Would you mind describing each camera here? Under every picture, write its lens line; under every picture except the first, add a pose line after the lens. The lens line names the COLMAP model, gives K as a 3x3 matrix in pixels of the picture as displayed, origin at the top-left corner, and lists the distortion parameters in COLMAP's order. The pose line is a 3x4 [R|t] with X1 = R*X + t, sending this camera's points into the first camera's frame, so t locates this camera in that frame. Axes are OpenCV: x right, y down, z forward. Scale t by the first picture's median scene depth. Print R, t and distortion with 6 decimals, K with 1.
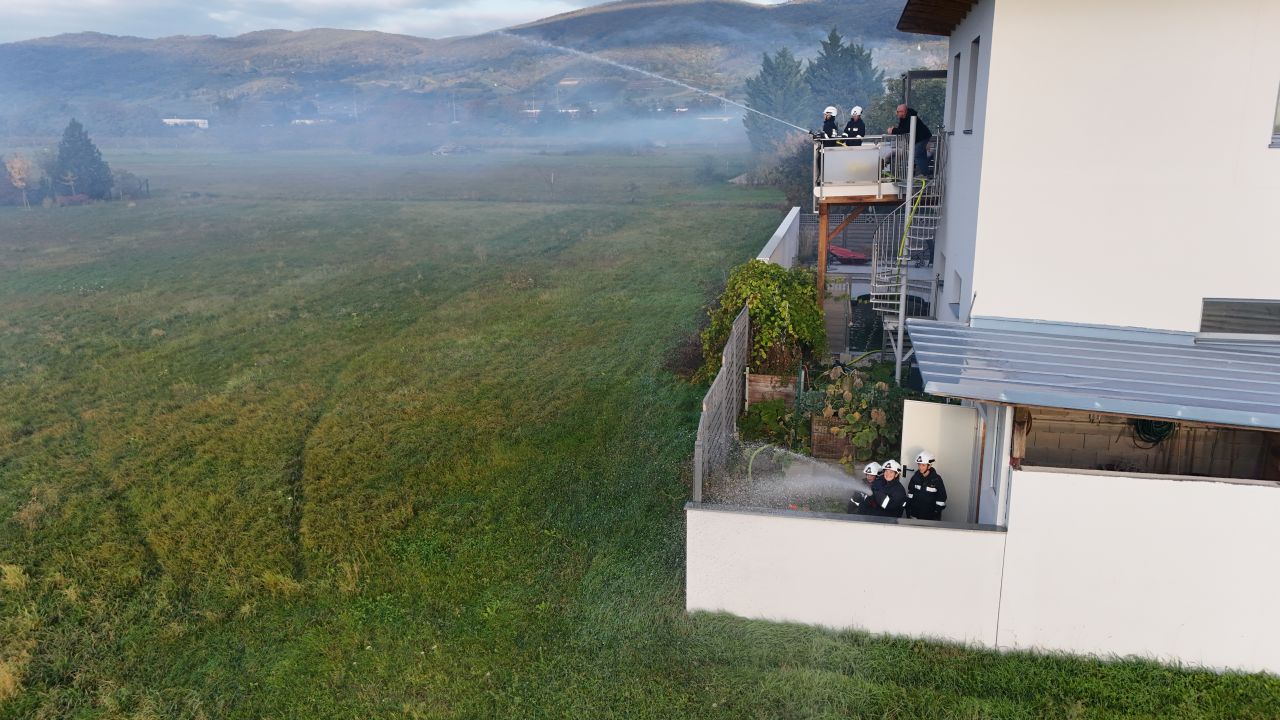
lens RADIAL K [[941.7, 0, 642.0], [0, 941.7, 360.1], [0, 0, 1]] dist [0.088294, -0.090177]
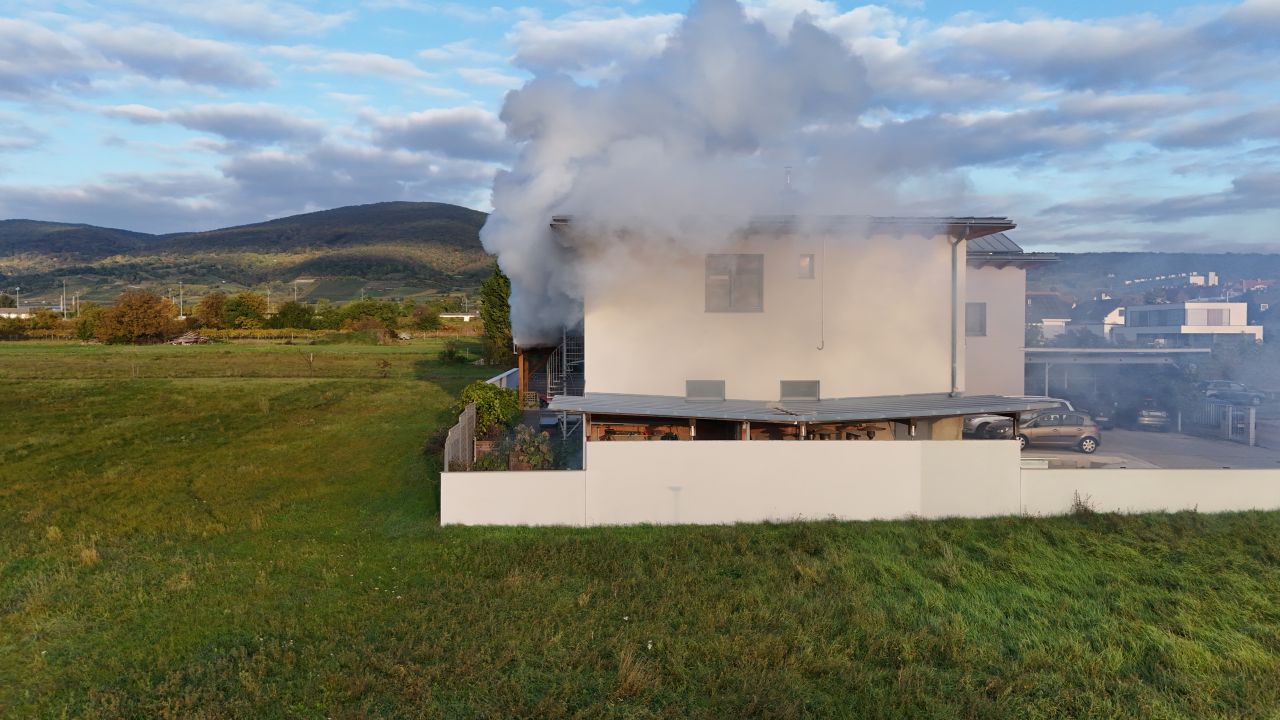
lens RADIAL K [[941.7, 0, 642.0], [0, 941.7, 360.1], [0, 0, 1]] dist [0.088294, -0.090177]
pose [[0.964182, 0.004475, 0.265203, -0.051886], [0.050072, 0.978809, -0.198561, 0.227321], [-0.260471, 0.204728, 0.943526, -0.728490]]
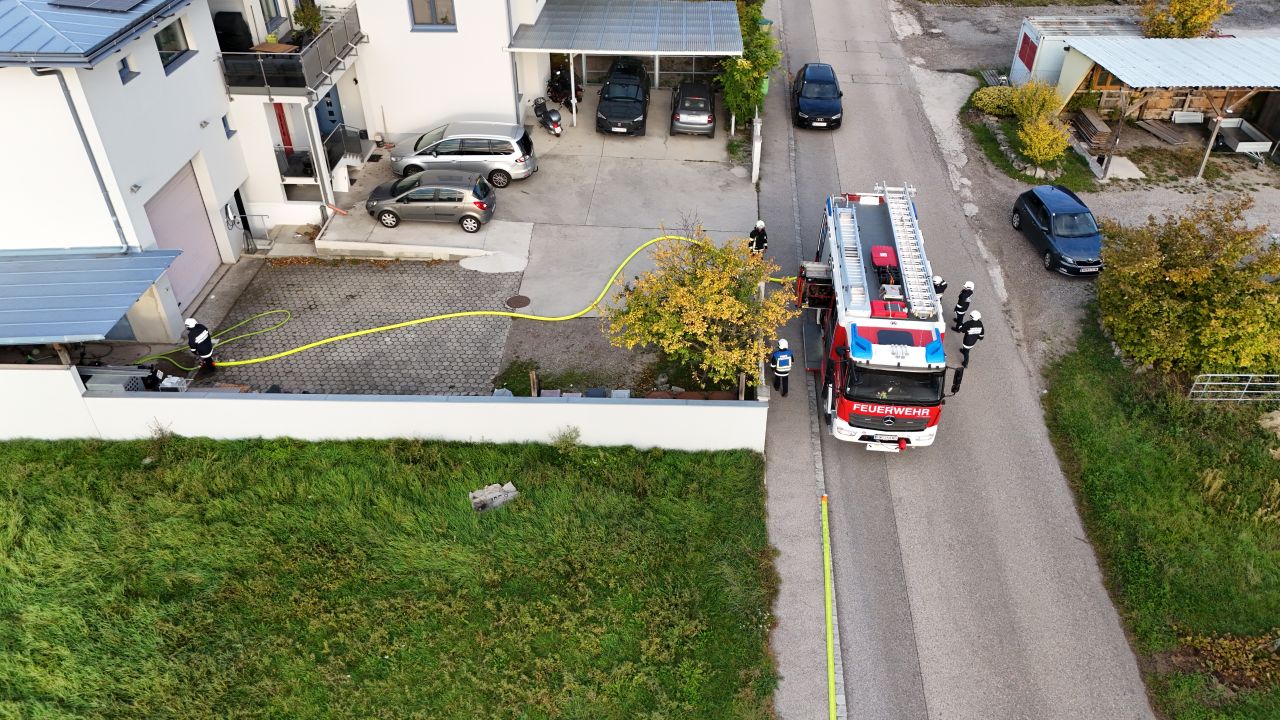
lens RADIAL K [[941.7, 0, 642.0], [0, 941.7, 360.1], [0, 0, 1]] dist [0.088294, -0.090177]
pose [[0.985881, -0.094475, 0.138247, 1.396138], [0.033253, 0.919650, 0.391329, -0.370255], [-0.164109, -0.381207, 0.909807, -0.749821]]
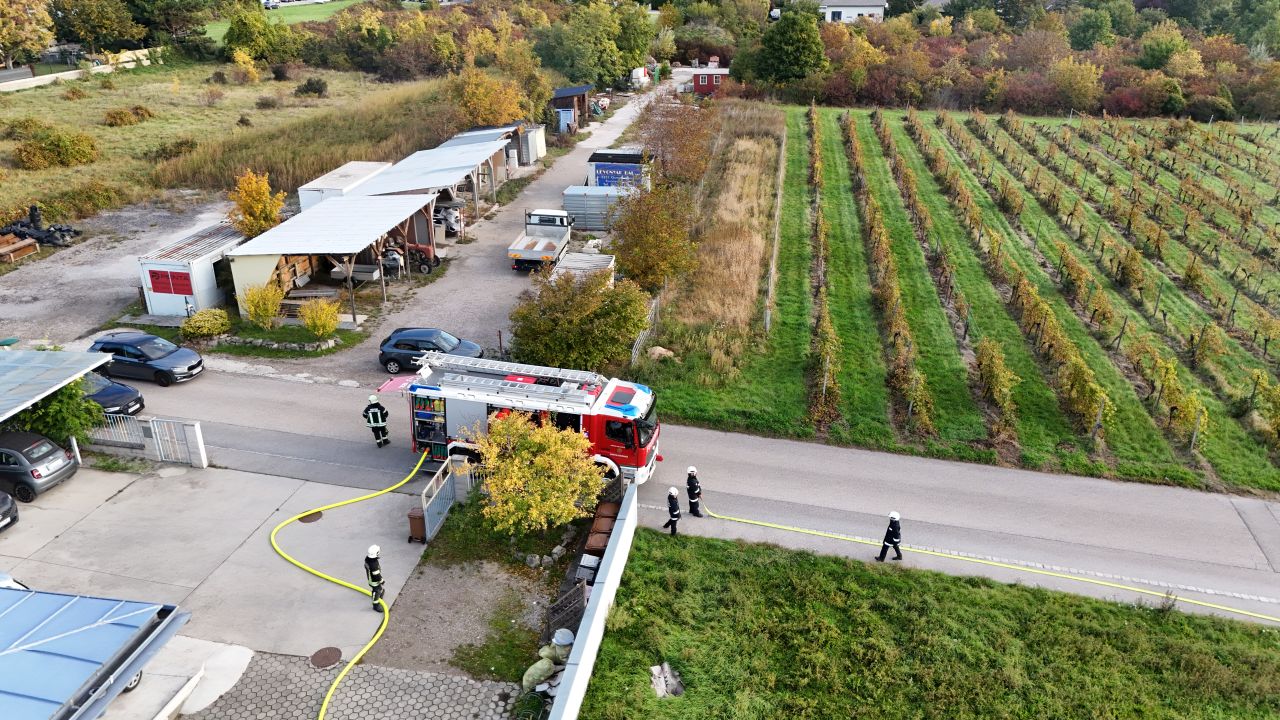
lens RADIAL K [[941.7, 0, 642.0], [0, 941.7, 360.1], [0, 0, 1]] dist [0.088294, -0.090177]
pose [[-0.031876, -0.391908, 0.919452, 0.411021], [0.233915, 0.891447, 0.388080, -0.593942], [-0.971734, 0.227444, 0.063258, 0.157122]]
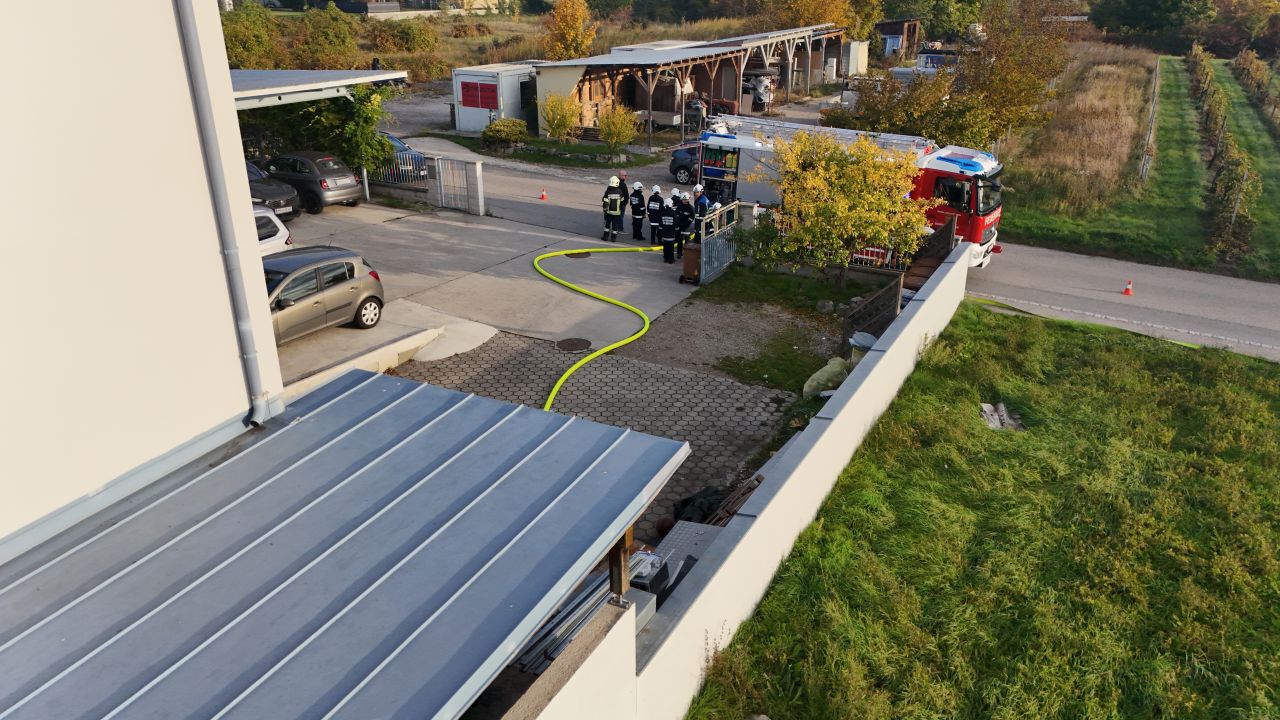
lens RADIAL K [[941.7, 0, 642.0], [0, 941.7, 360.1], [0, 0, 1]] dist [0.088294, -0.090177]
pose [[0.281643, -0.354603, 0.891591, 0.504414], [0.219724, 0.928349, 0.299815, -0.140544], [-0.934023, 0.111463, 0.339378, 0.302137]]
